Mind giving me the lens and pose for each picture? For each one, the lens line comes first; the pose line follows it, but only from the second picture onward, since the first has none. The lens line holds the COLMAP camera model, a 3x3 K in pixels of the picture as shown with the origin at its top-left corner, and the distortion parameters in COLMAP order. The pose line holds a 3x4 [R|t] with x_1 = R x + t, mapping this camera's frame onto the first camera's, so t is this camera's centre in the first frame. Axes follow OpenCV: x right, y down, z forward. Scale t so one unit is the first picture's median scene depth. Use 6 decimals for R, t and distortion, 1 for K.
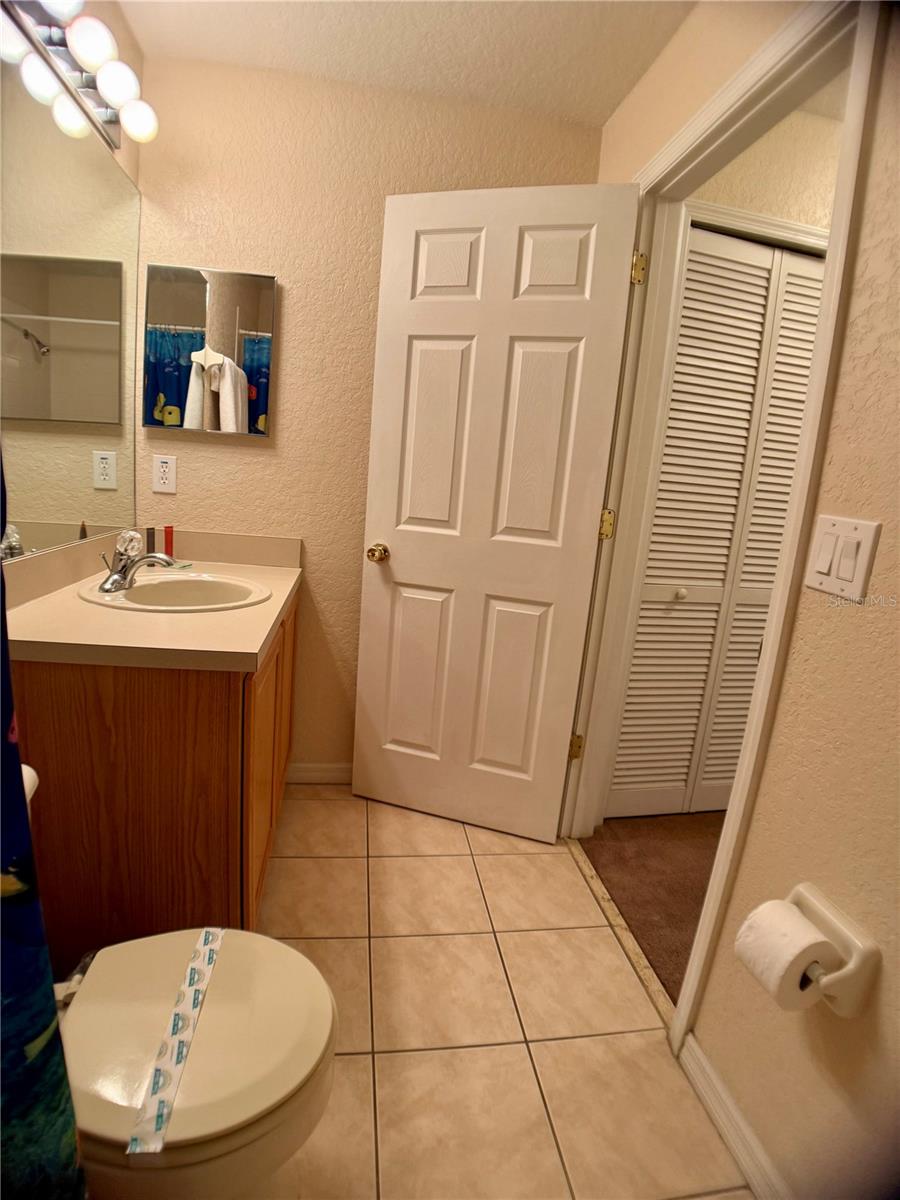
lens RADIAL K [[583.3, 0, 450.0], [0, 583.3, 600.0], [0, 0, 1]] dist [-0.072879, -0.000538]
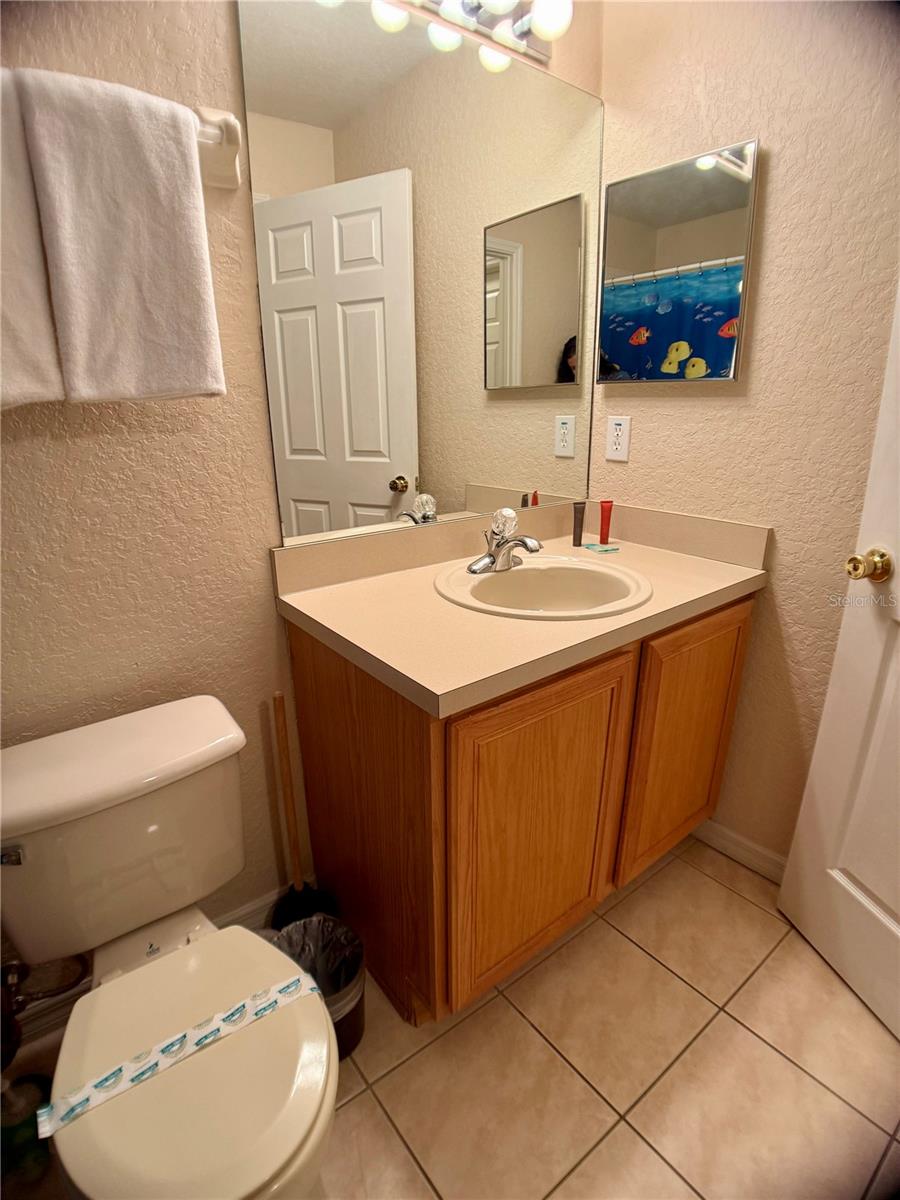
lens RADIAL K [[593.3, 0, 446.2], [0, 593.3, 599.3], [0, 0, 1]] dist [-0.086086, 0.011795]
pose [[0.476310, 0.183209, -0.859978, 0.173014], [-0.118335, 0.982510, 0.143771, -0.081114], [0.871278, 0.033286, 0.489660, 0.364076]]
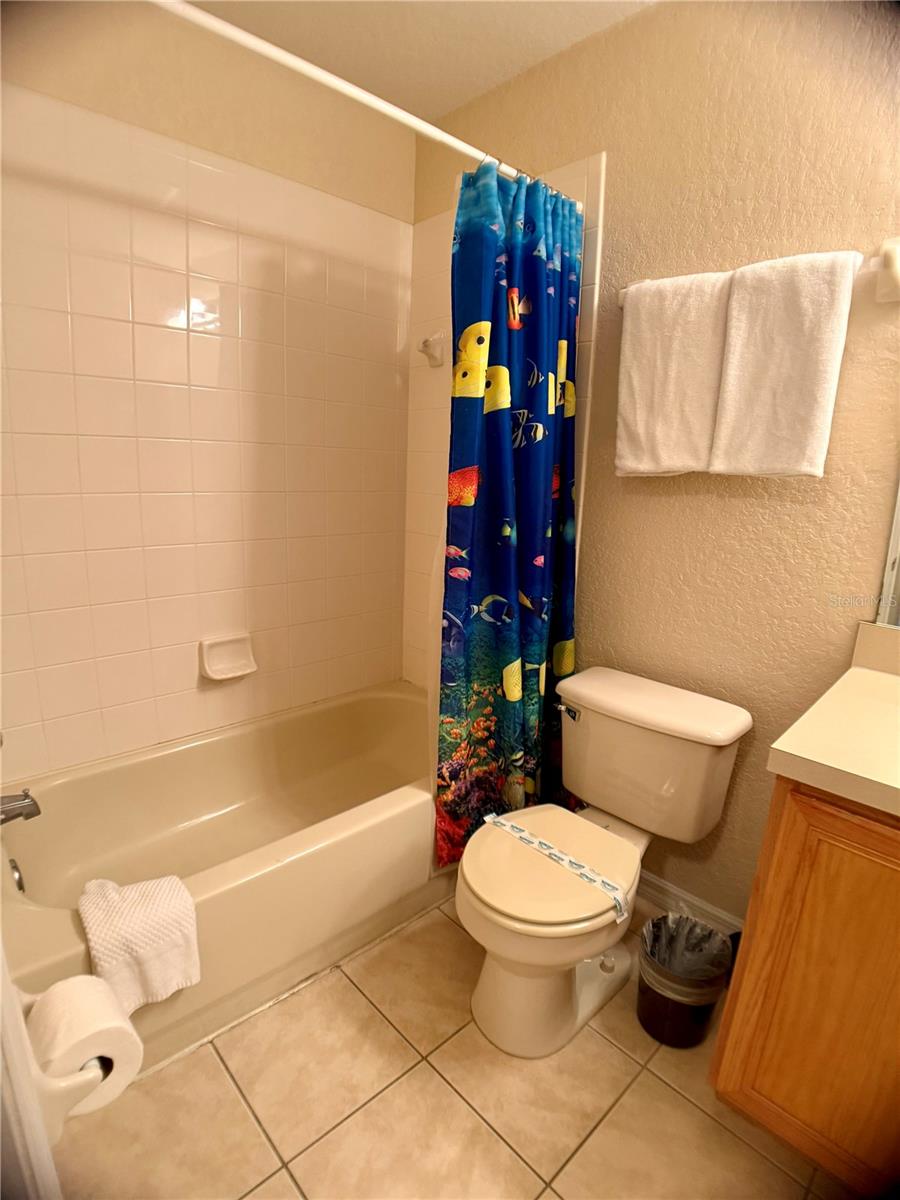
lens RADIAL K [[593.3, 0, 446.2], [0, 593.3, 599.3], [0, 0, 1]] dist [-0.086086, 0.011795]
pose [[-0.818748, -0.000423, -0.574153, 0.285919], [-0.220542, 0.923516, 0.313813, -0.143235], [0.530107, 0.383559, -0.756220, 0.741120]]
